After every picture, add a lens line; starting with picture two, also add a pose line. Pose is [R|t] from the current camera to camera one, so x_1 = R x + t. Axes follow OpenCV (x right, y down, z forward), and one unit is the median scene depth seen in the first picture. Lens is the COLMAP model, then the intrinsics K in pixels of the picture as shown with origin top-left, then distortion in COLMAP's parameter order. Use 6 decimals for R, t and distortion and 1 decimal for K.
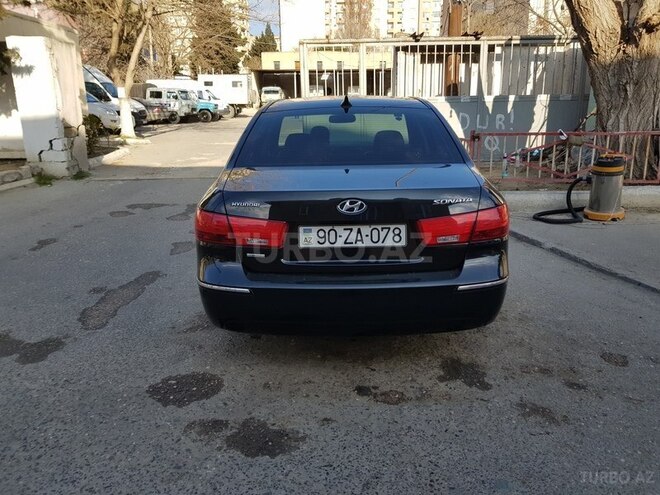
lens RADIAL K [[498.1, 0, 330.0], [0, 498.1, 247.5], [0, 0, 1]] dist [-0.008161, -0.007300]
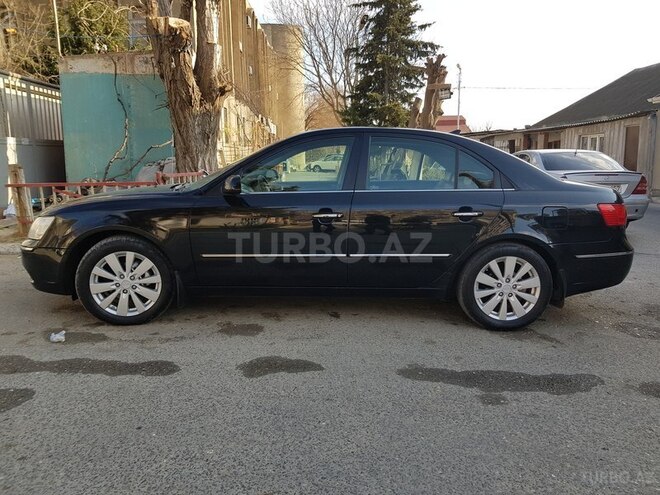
lens RADIAL K [[498.1, 0, 330.0], [0, 498.1, 247.5], [0, 0, 1]] dist [-0.008161, -0.007300]
pose [[0.011568, -0.166594, 0.985958, -1.255905], [0.268830, 0.950239, 0.157404, -0.309523], [-0.963118, 0.263234, 0.055778, 1.289027]]
